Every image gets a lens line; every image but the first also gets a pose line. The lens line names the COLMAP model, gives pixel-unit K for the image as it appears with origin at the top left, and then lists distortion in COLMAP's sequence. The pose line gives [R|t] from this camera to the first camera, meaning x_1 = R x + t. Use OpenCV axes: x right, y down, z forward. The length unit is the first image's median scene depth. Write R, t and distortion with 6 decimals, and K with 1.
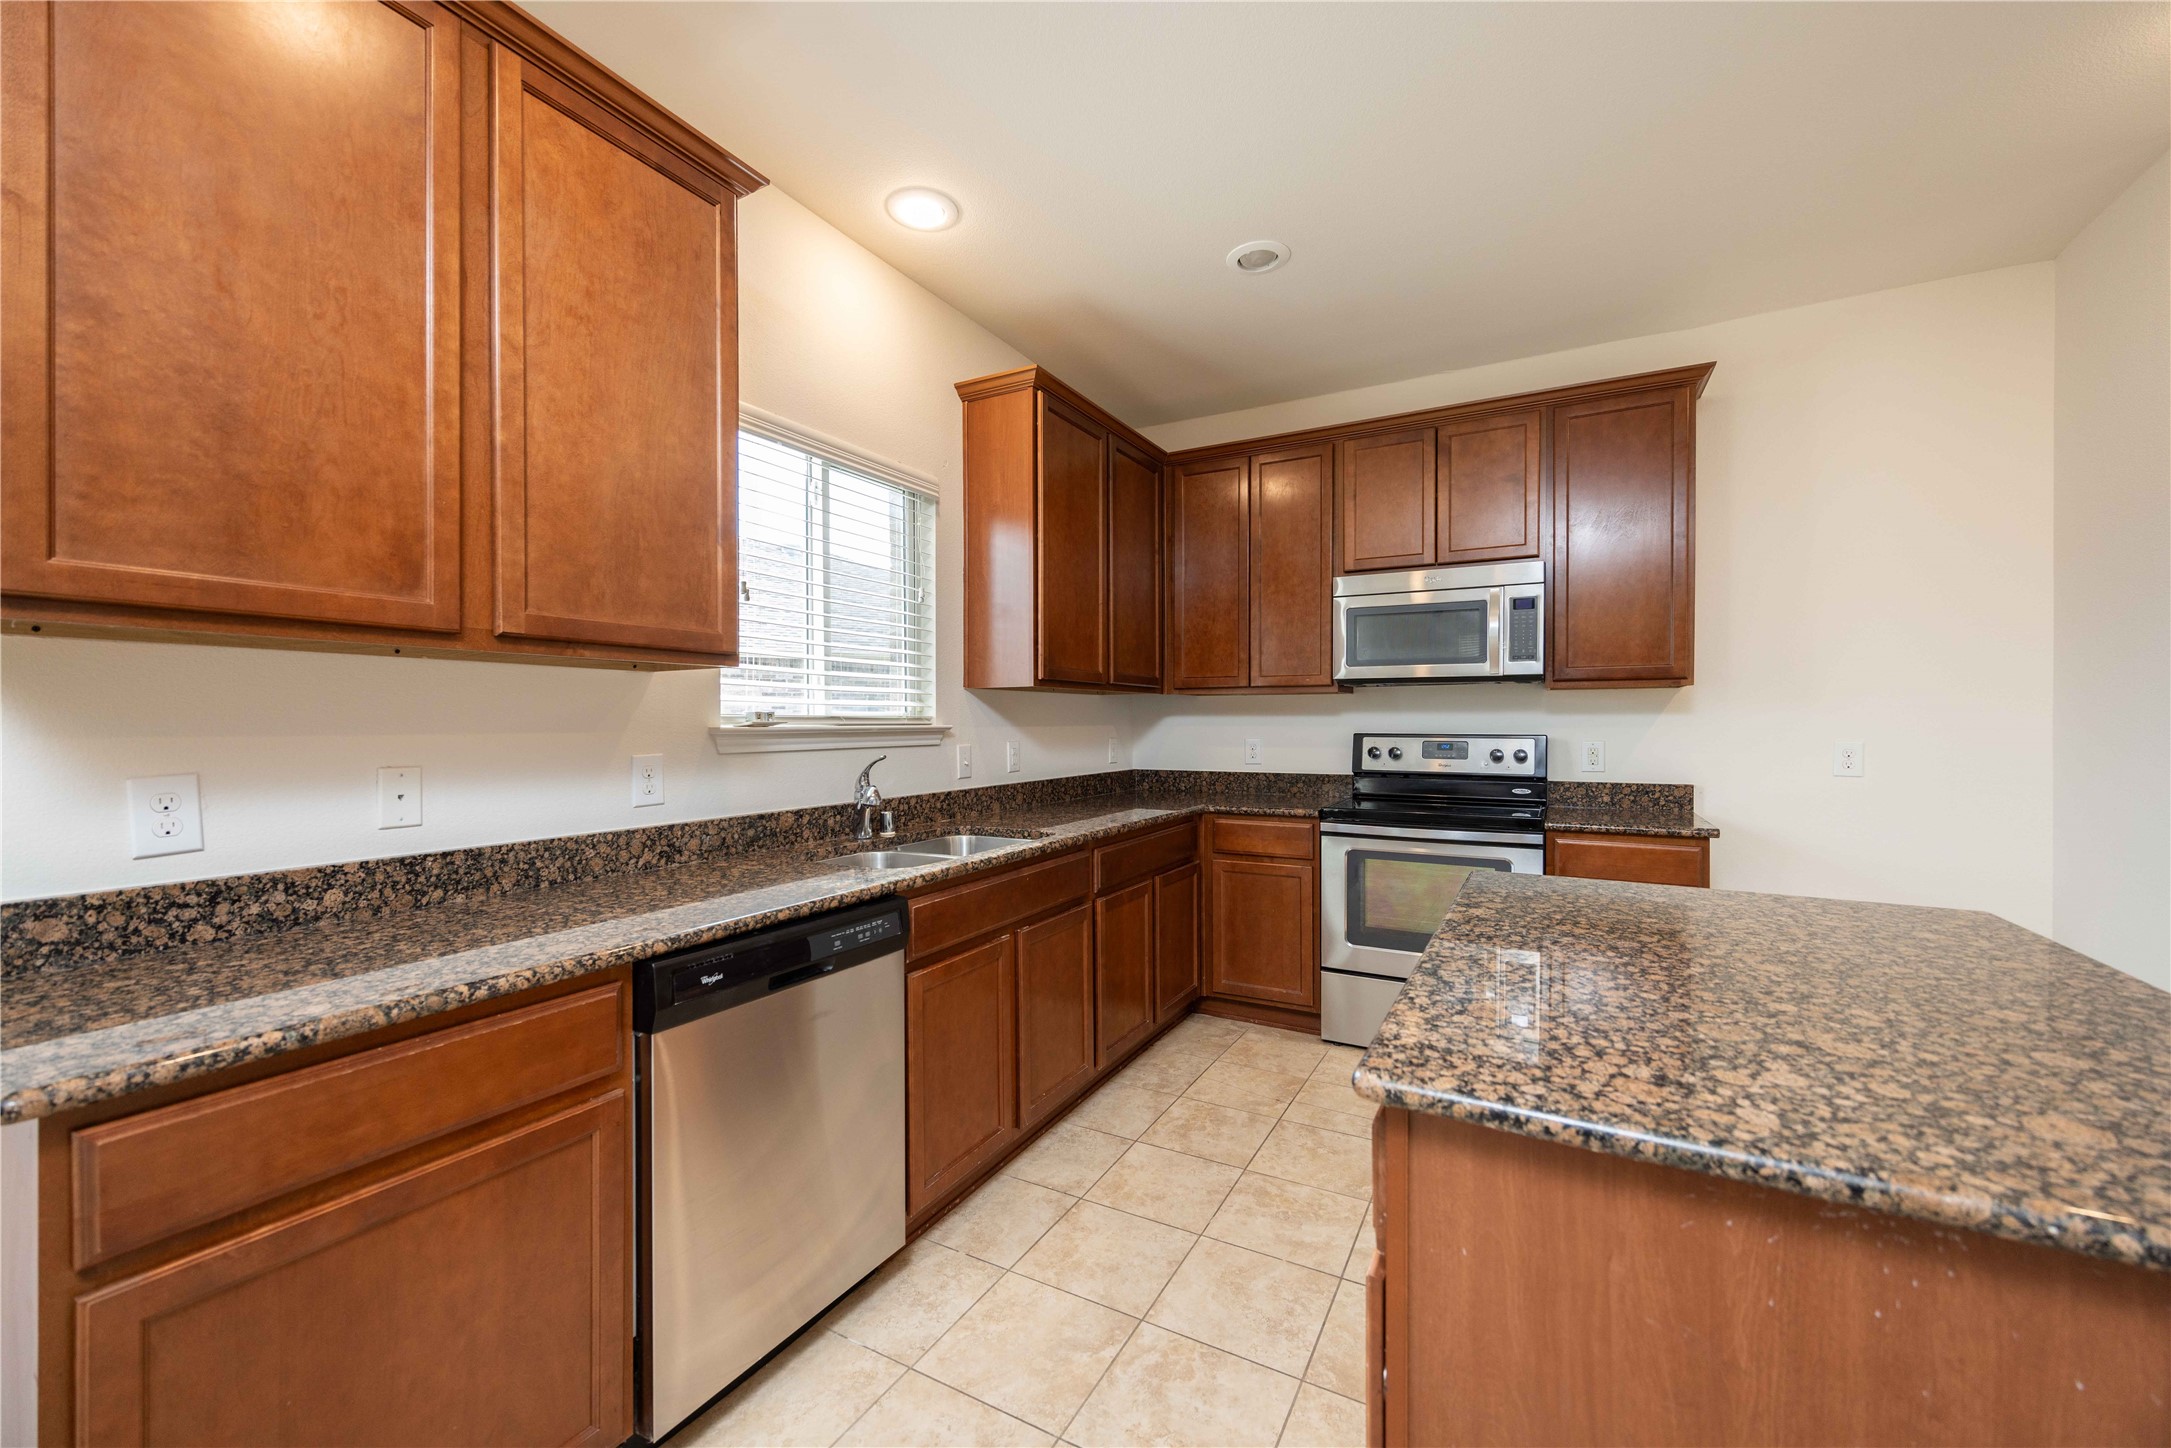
lens RADIAL K [[845.0, 0, 1074.2], [0, 845.0, 726.5], [0, 0, 1]] dist [-0.002102, 0.000482]
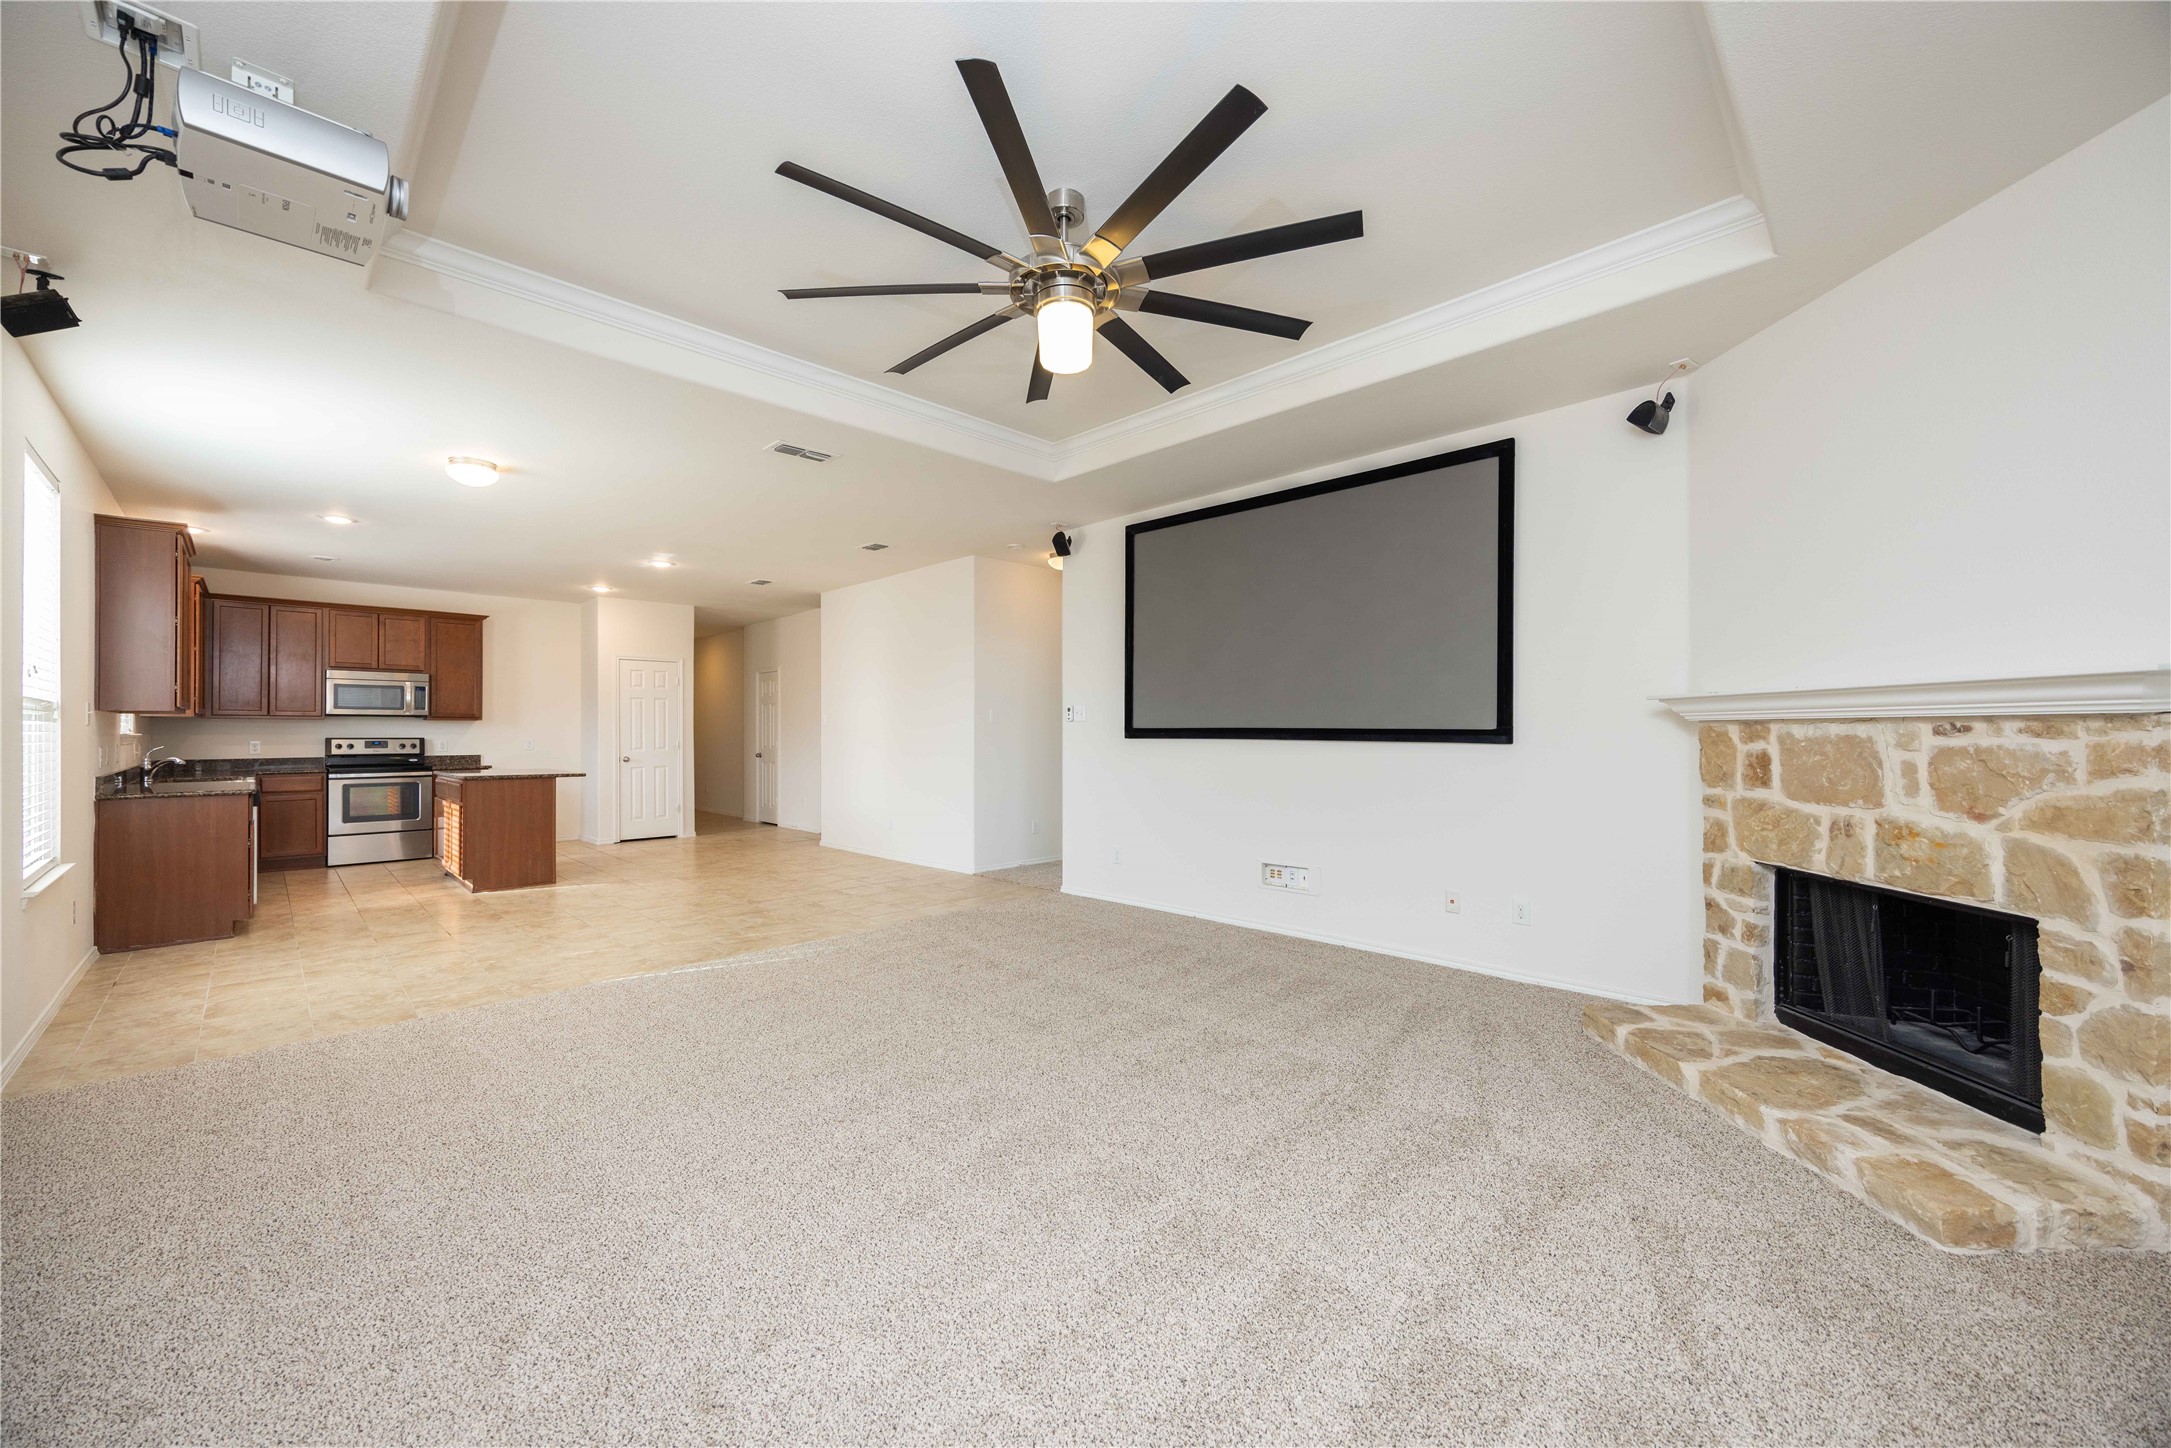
lens RADIAL K [[845.0, 0, 1091.0], [0, 845.0, 724.2], [0, 0, 1]] dist [-0.002102, 0.000482]
pose [[0.278491, 0.007619, 0.960409, -1.558487], [0.003791, 0.999952, -0.009032, 0.000354], [-0.960431, 0.006156, 0.278449, -1.936026]]
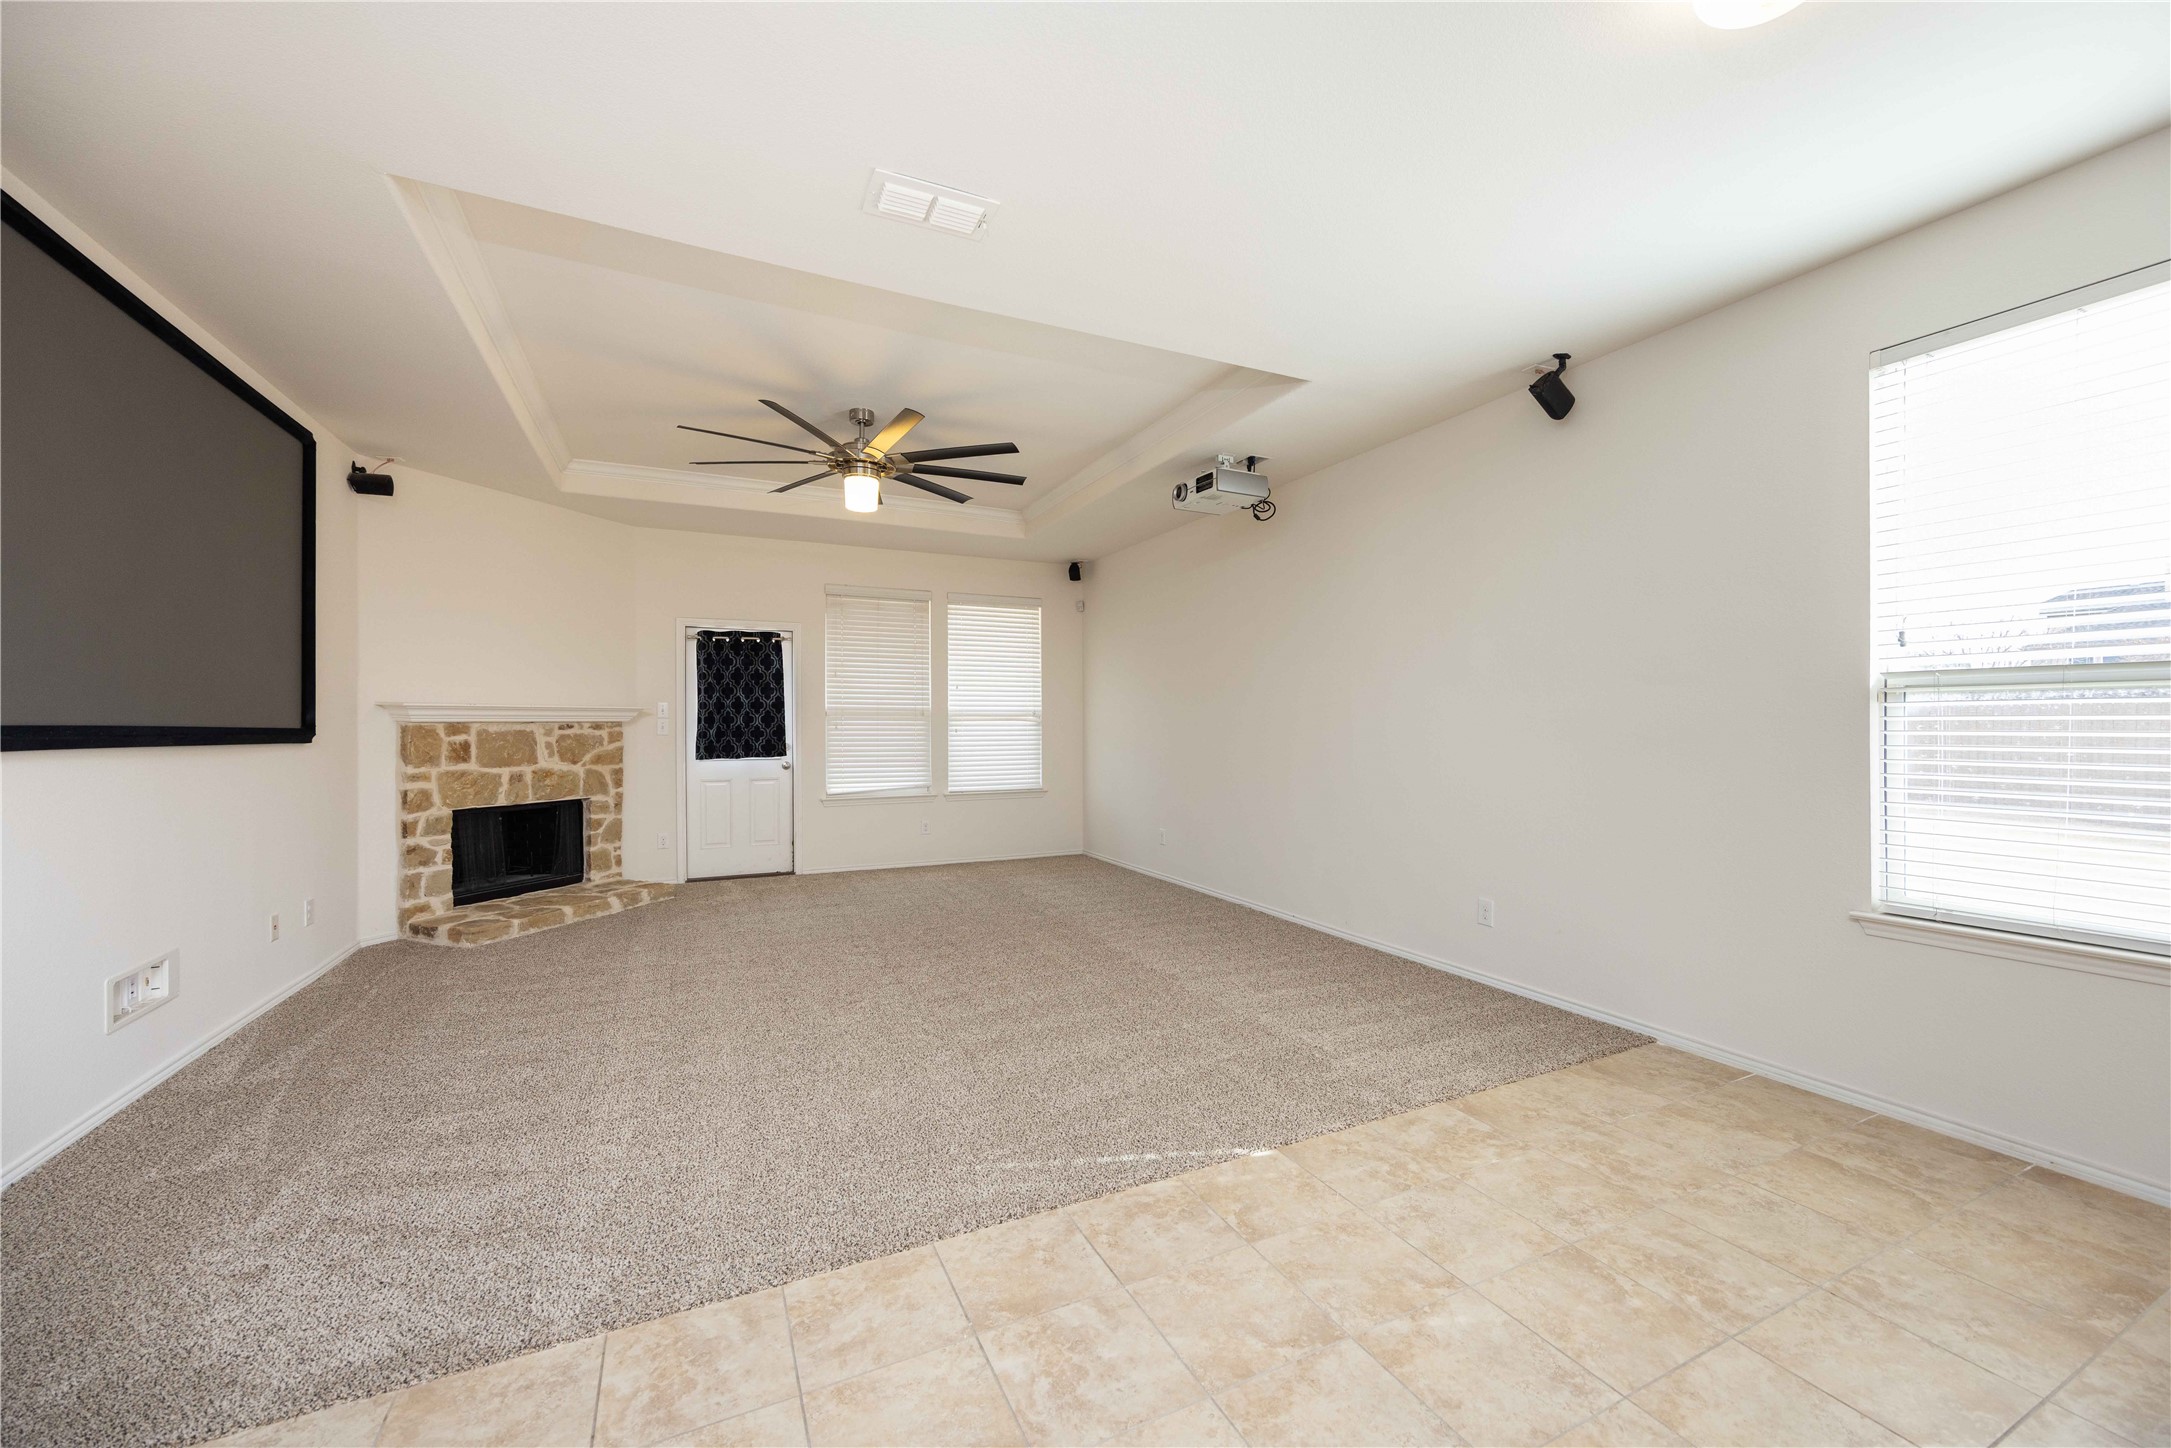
lens RADIAL K [[810.2, 0, 1107.3], [0, 810.2, 721.8], [0, 0, 1]] dist [0.007420, -0.000306]
pose [[-0.555597, 0.004123, -0.831441, 0.331842], [0.008640, 0.999962, -0.000815, 0.001630], [0.831407, -0.007636, -0.555612, -0.425582]]
